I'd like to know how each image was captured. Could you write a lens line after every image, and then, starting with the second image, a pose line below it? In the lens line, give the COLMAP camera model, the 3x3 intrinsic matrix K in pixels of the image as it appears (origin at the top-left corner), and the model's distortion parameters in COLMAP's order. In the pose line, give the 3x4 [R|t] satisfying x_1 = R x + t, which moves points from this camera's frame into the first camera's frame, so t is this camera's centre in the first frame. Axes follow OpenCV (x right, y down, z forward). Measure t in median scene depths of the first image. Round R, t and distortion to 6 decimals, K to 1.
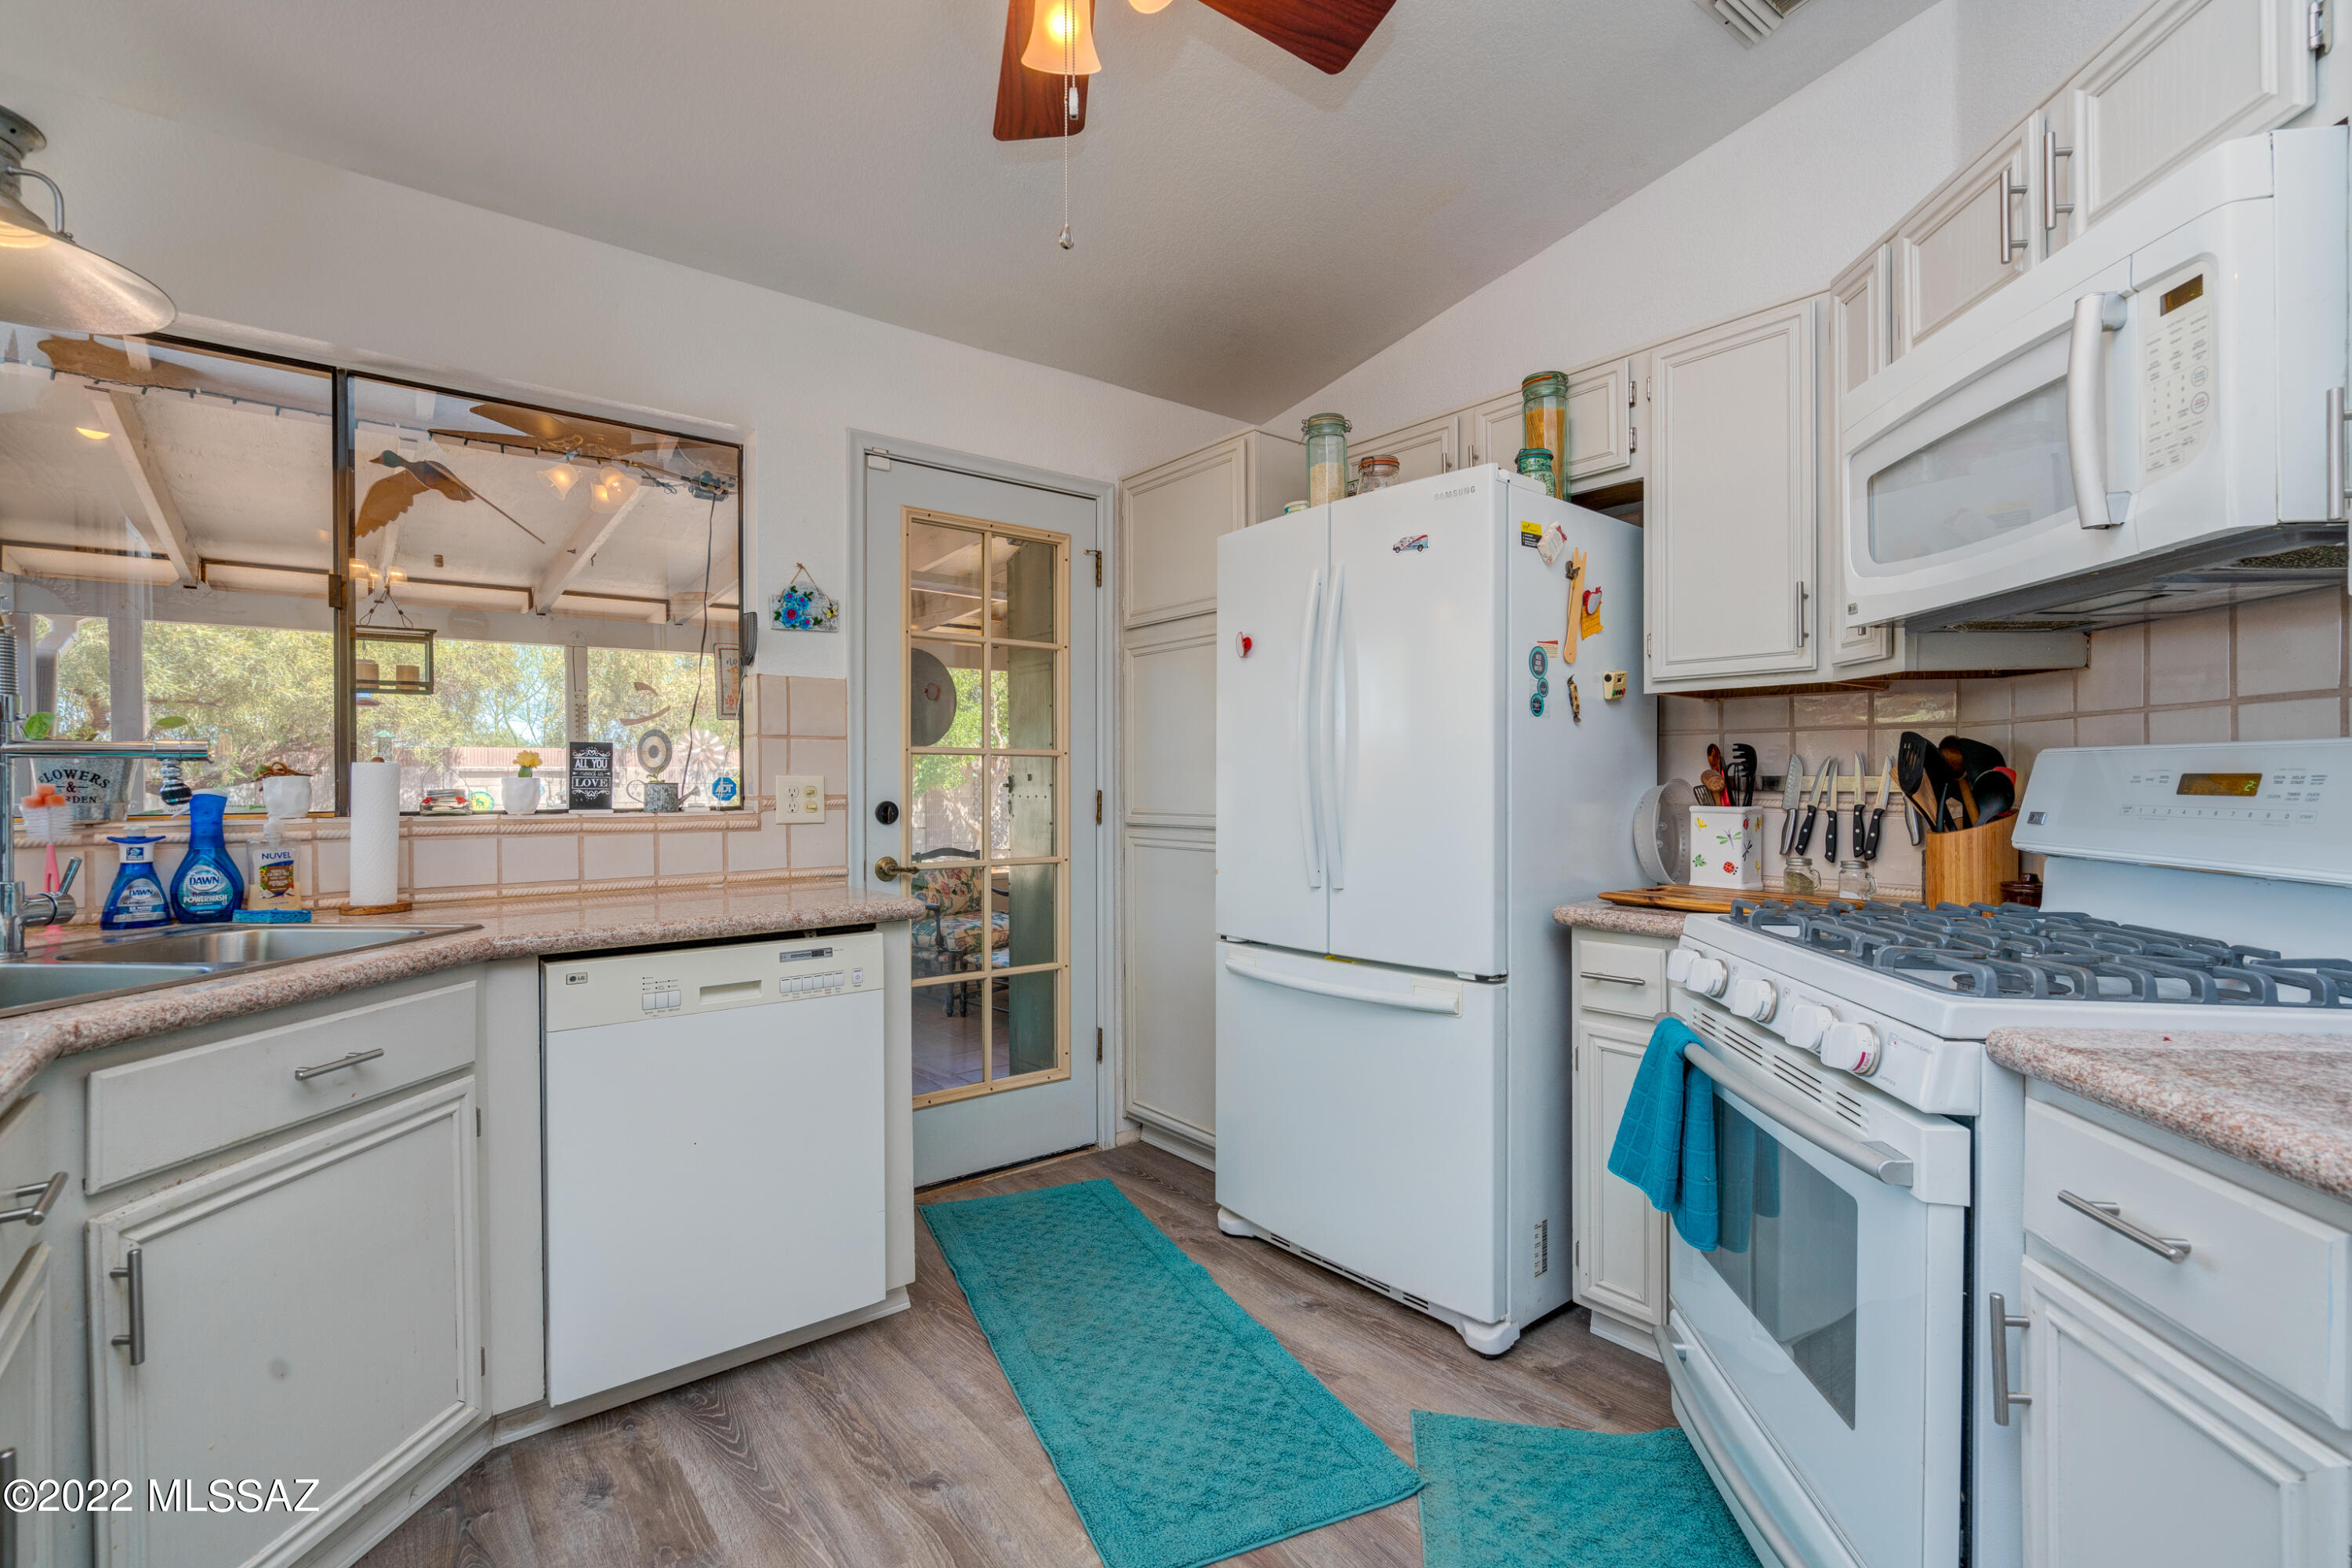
lens RADIAL K [[1053.1, 0, 1175.5], [0, 1053.1, 777.7], [0, 0, 1]] dist [0.000945, 0.000908]
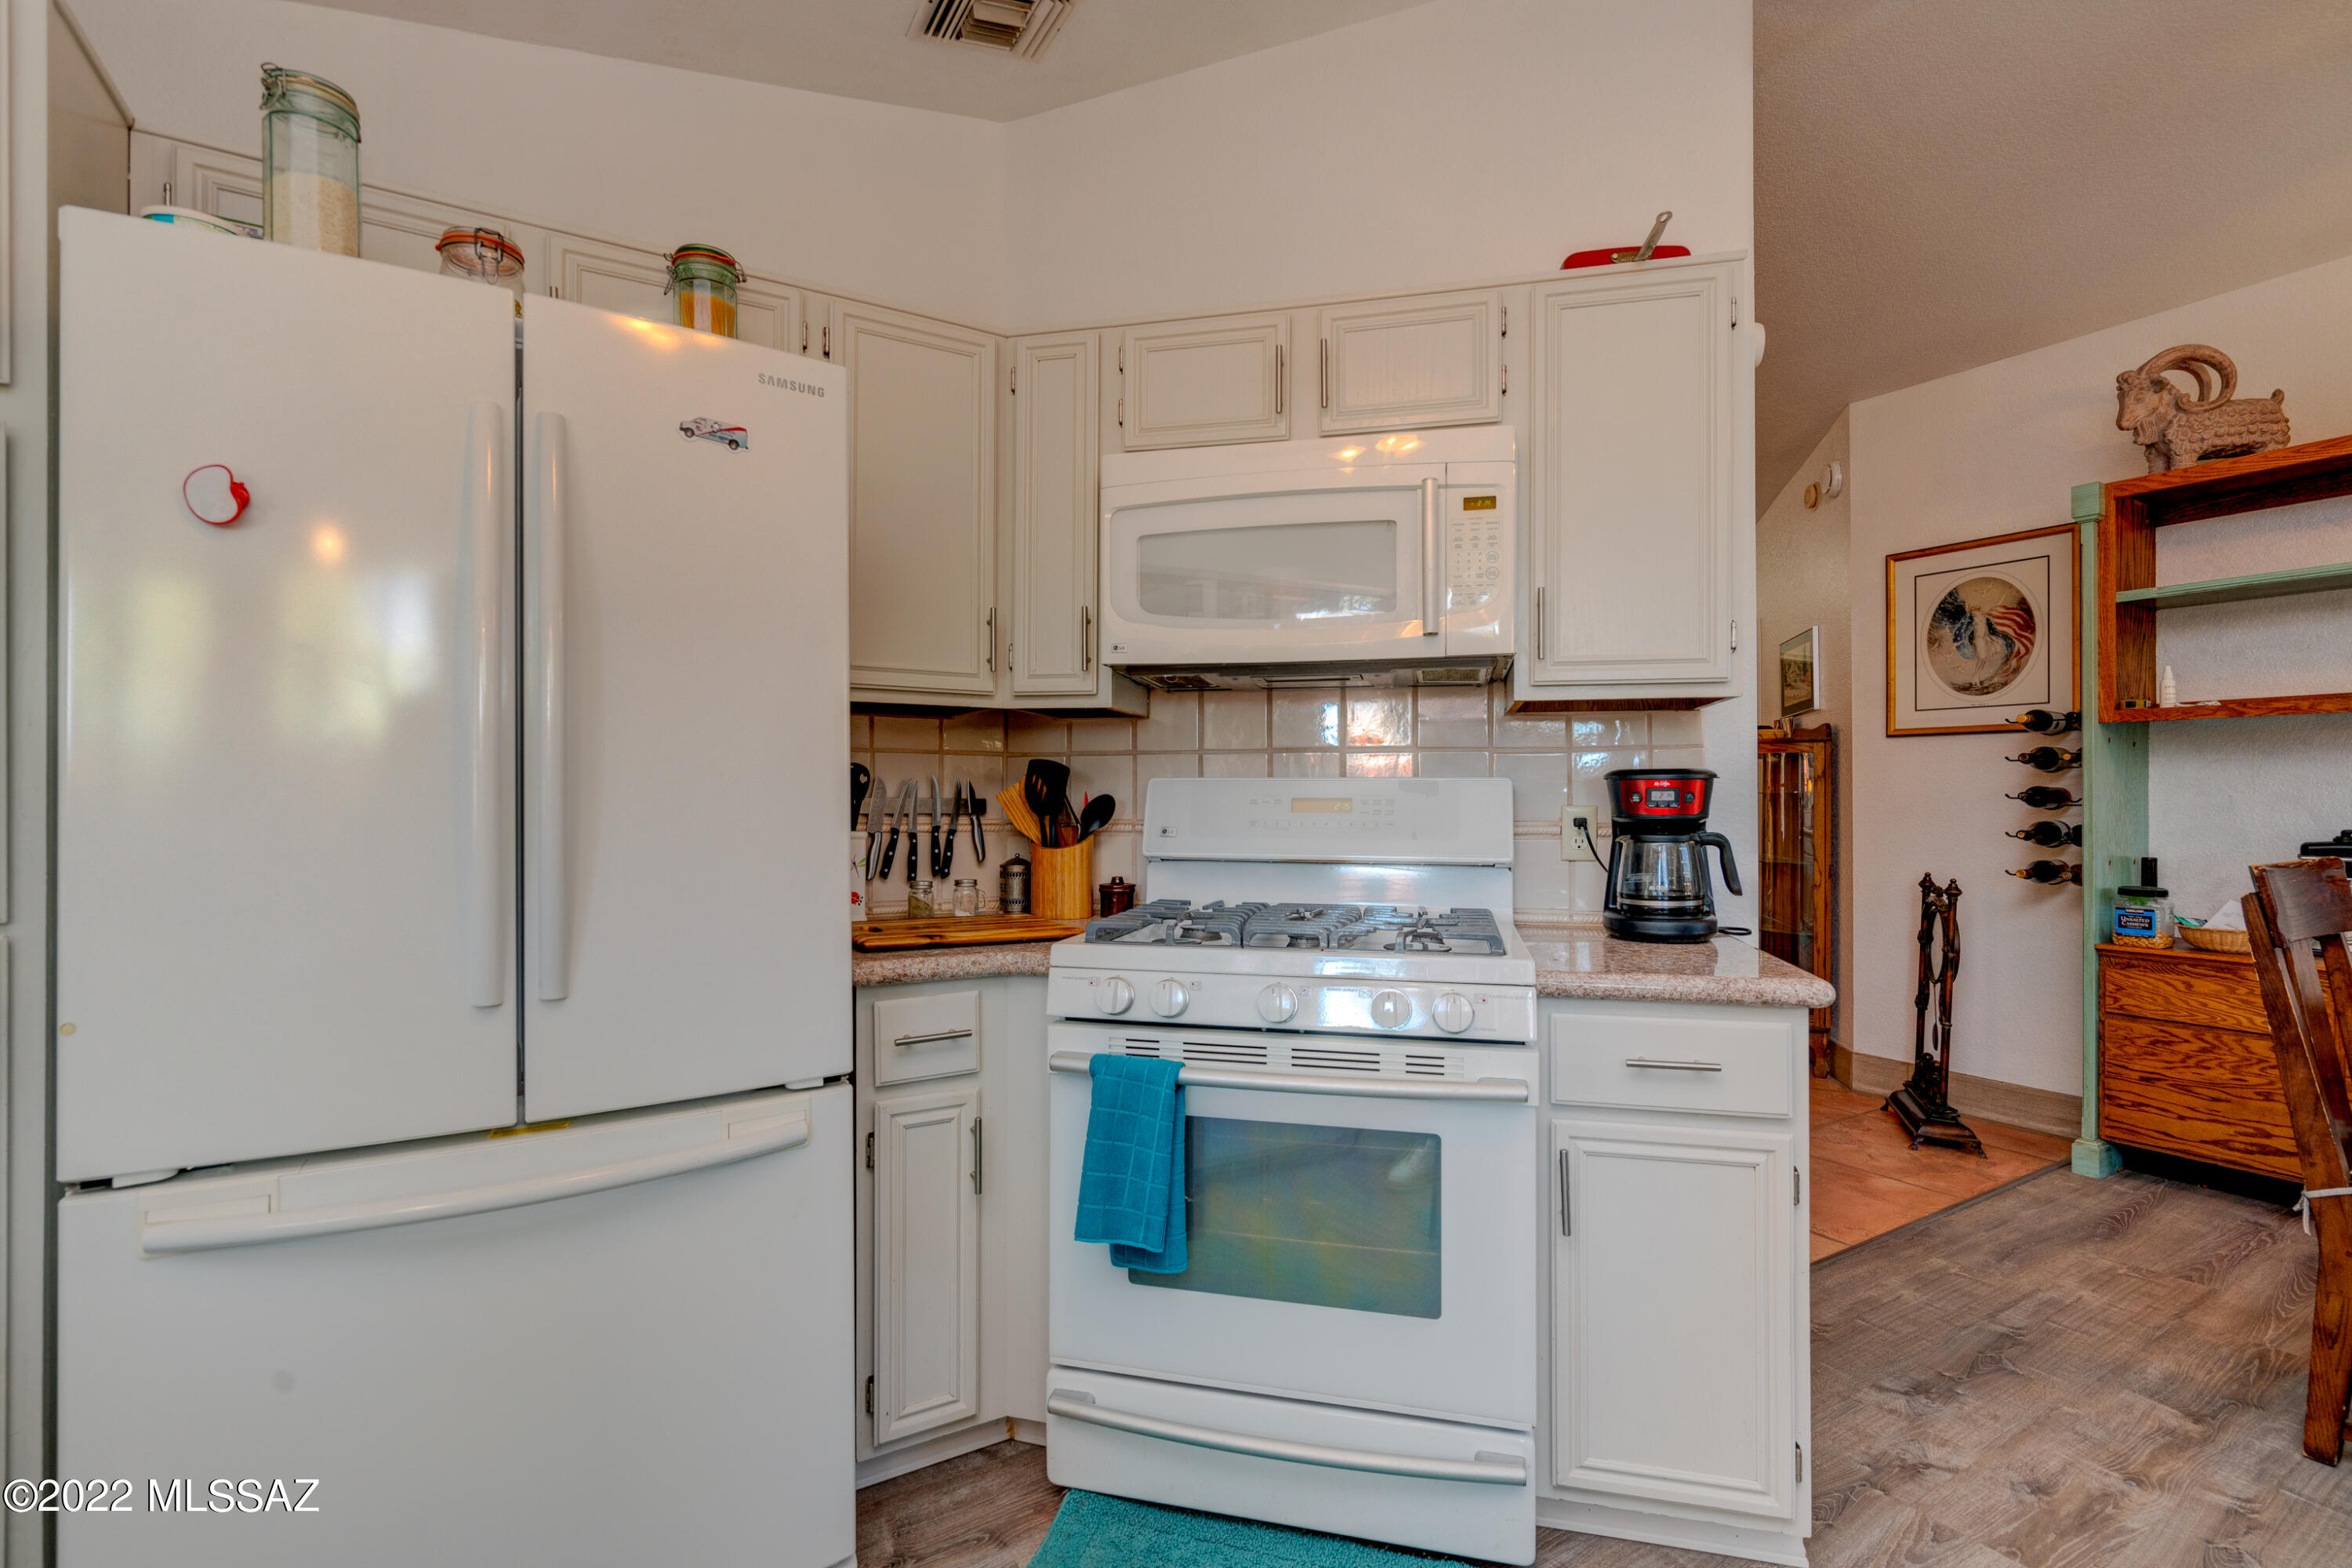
lens RADIAL K [[1053.1, 0, 1177.7], [0, 1053.1, 796.1], [0, 0, 1]] dist [0.000945, 0.000908]
pose [[0.144840, 0.005220, 0.989441, -0.343908], [-0.002584, 0.999985, -0.004897, 0.000599], [-0.989452, -0.001848, 0.144851, 0.594445]]
